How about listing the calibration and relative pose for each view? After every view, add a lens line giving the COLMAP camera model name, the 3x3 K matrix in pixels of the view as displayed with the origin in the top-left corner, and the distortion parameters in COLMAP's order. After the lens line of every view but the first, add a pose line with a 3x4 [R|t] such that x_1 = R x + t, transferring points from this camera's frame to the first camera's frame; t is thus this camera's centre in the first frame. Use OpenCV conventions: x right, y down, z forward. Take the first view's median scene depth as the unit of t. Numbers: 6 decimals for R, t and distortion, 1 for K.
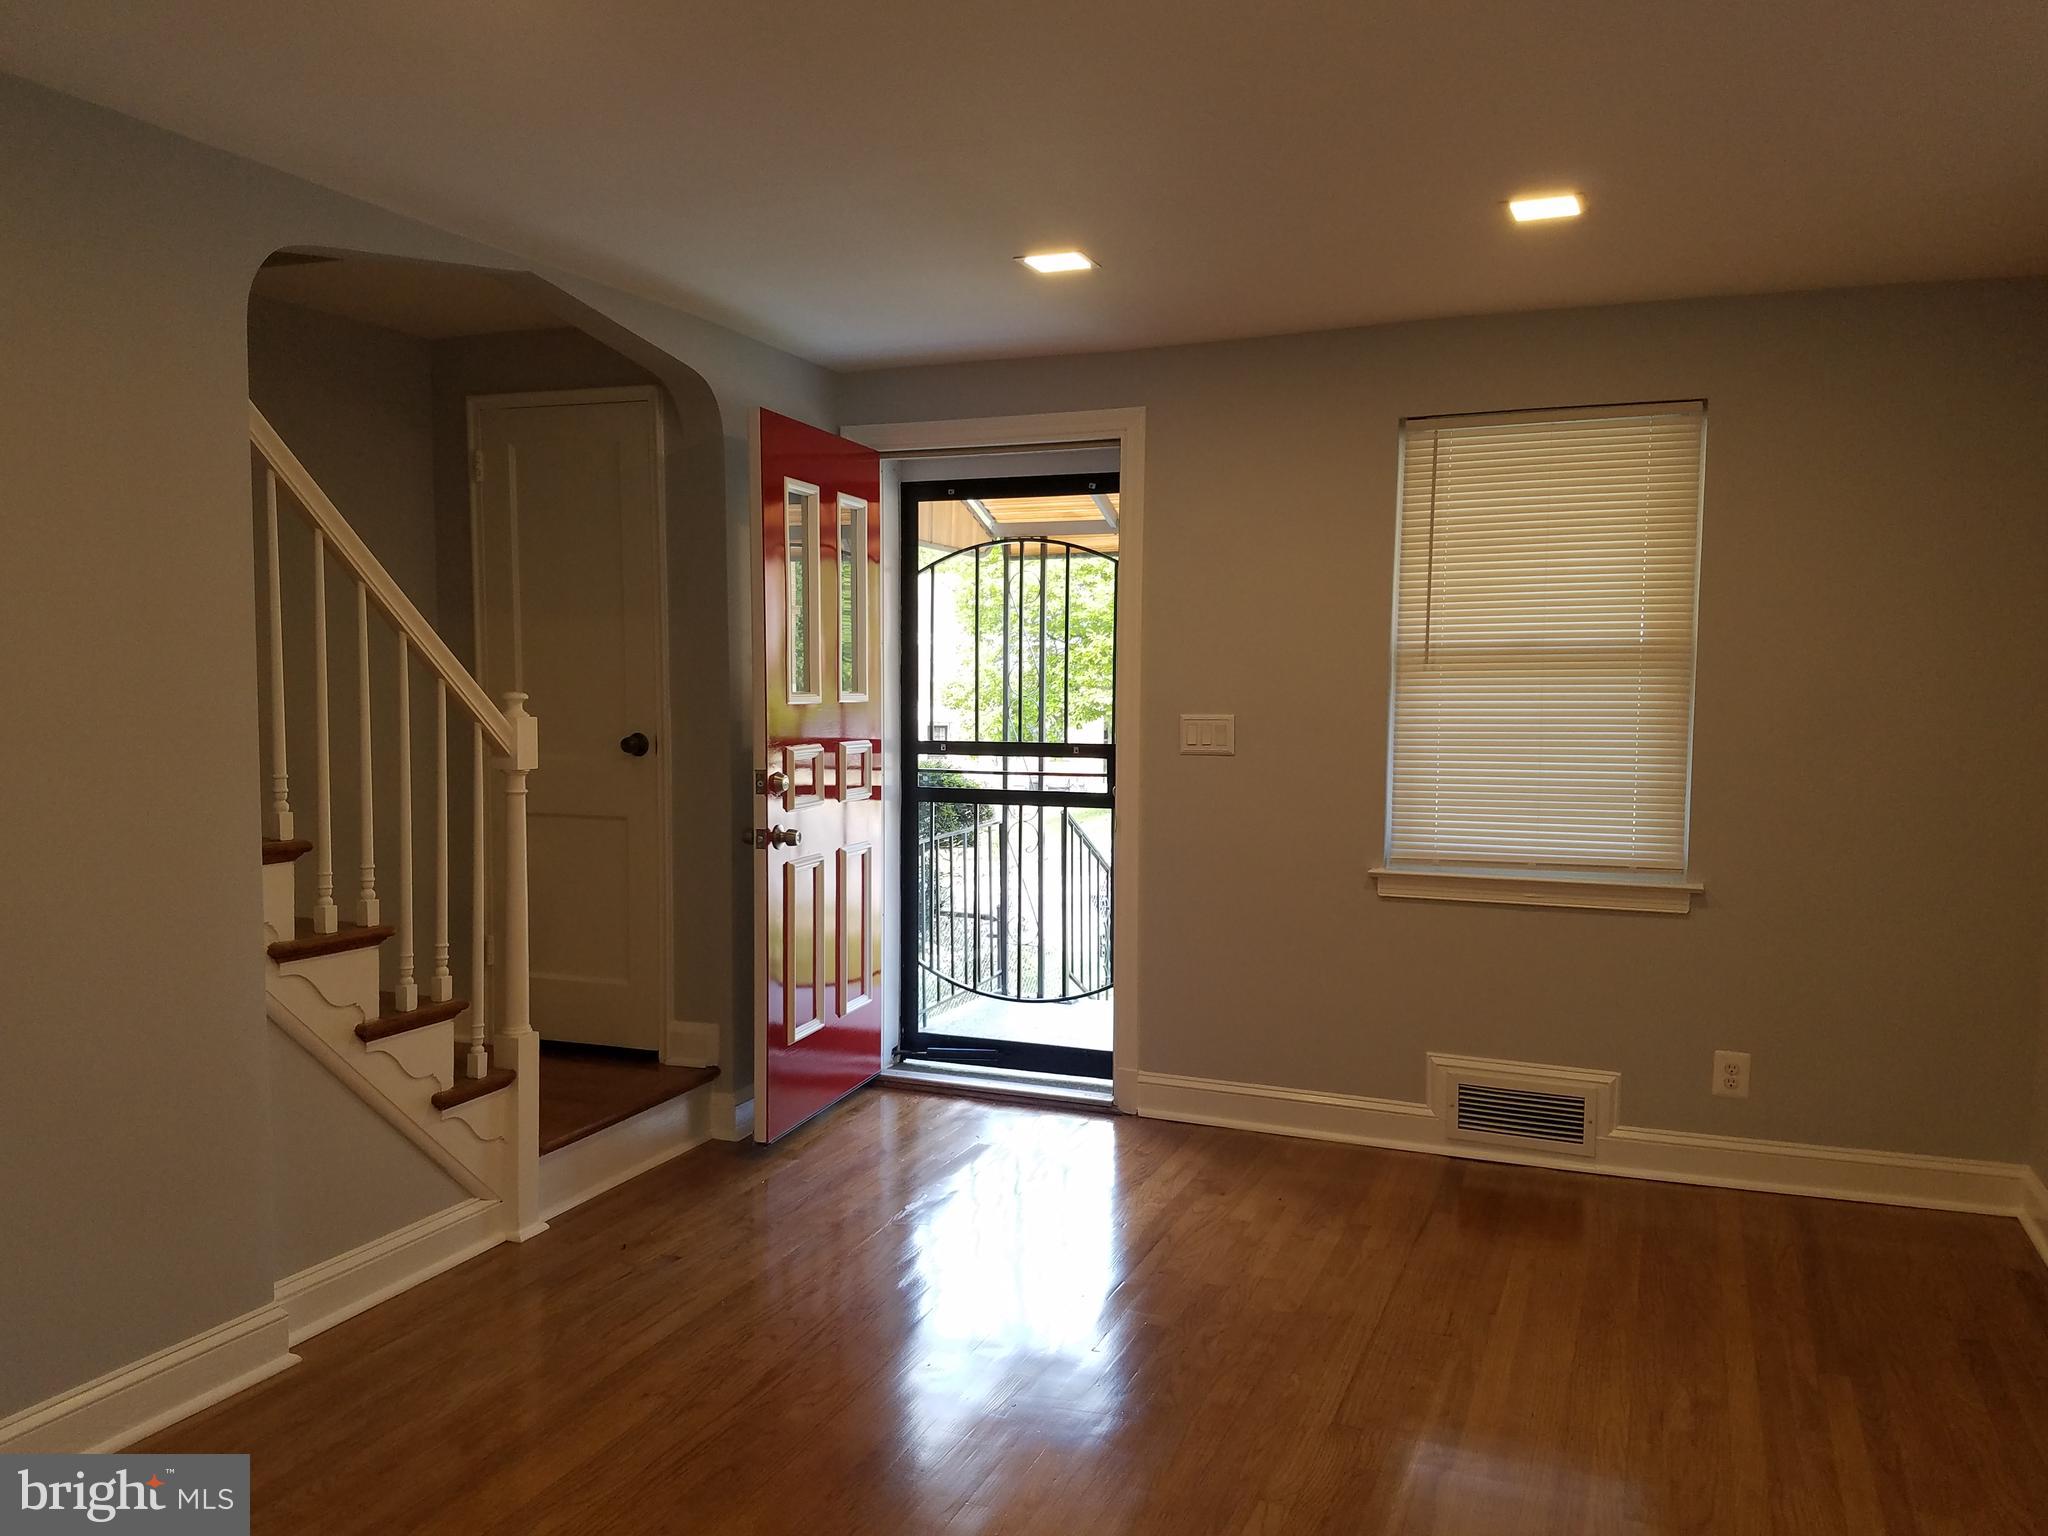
lens RADIAL K [[1613.4, 0, 1008.4], [0, 1613.4, 797.6], [0, 0, 1]] dist [0.285548, -0.540362]
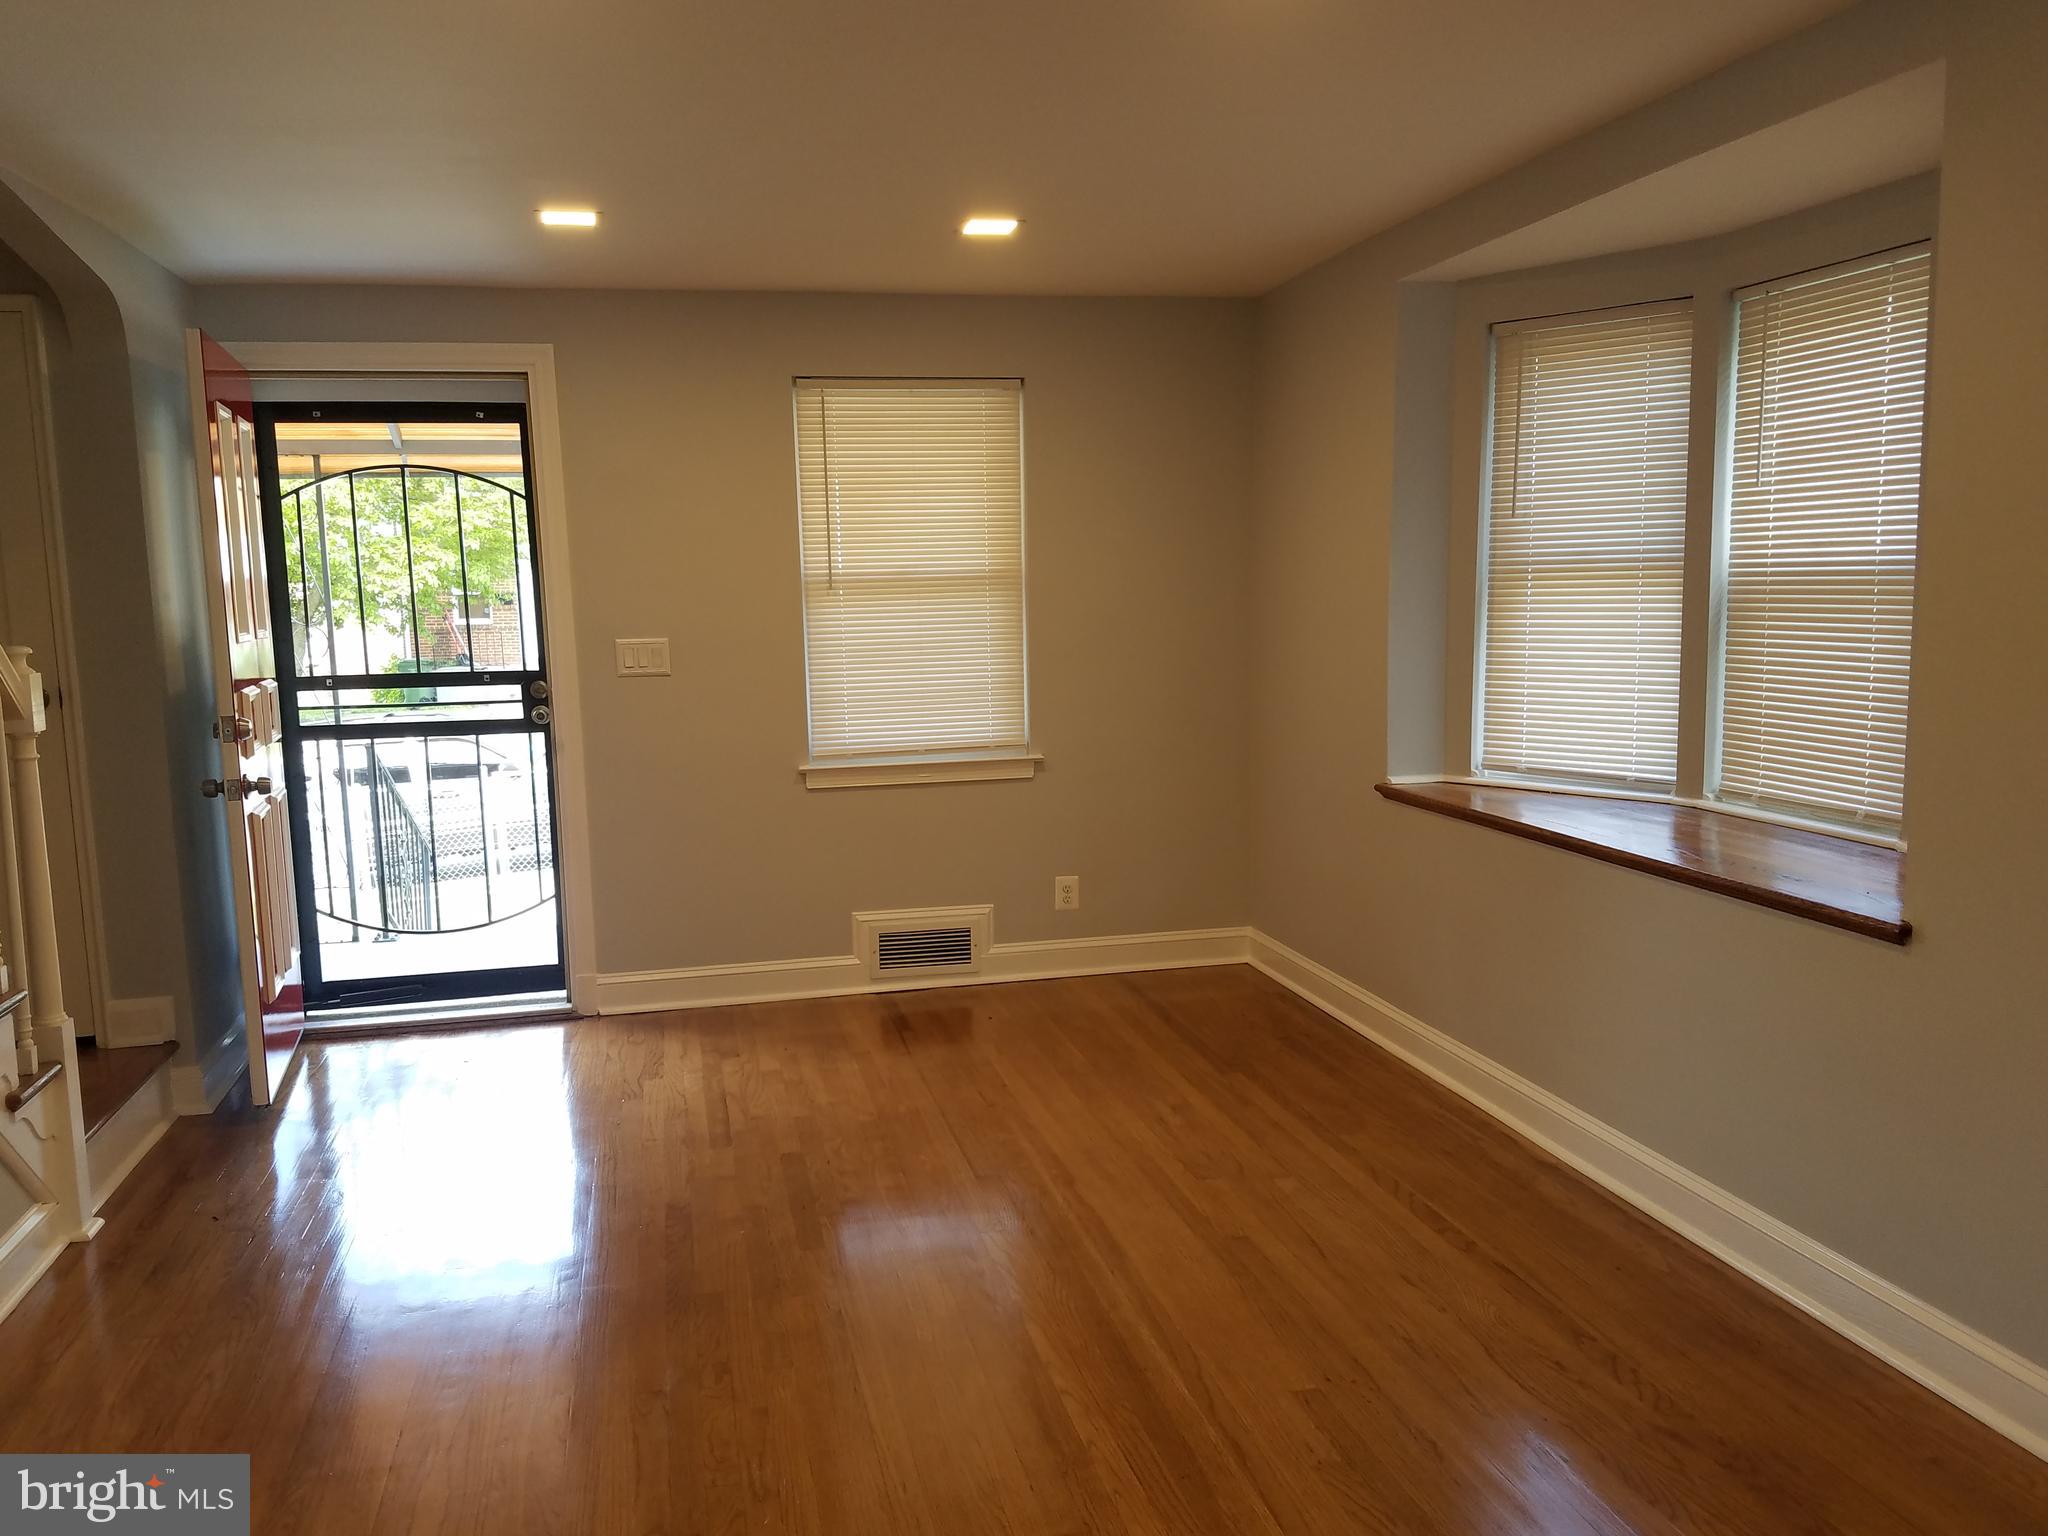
lens RADIAL K [[1613.4, 0, 1008.4], [0, 1613.4, 797.6], [0, 0, 1]] dist [0.285548, -0.540362]
pose [[0.823732, -0.098790, 0.558306, -0.309920], [0.069310, 0.994863, 0.073775, -0.009665], [-0.562727, -0.022075, 0.826348, -0.046837]]
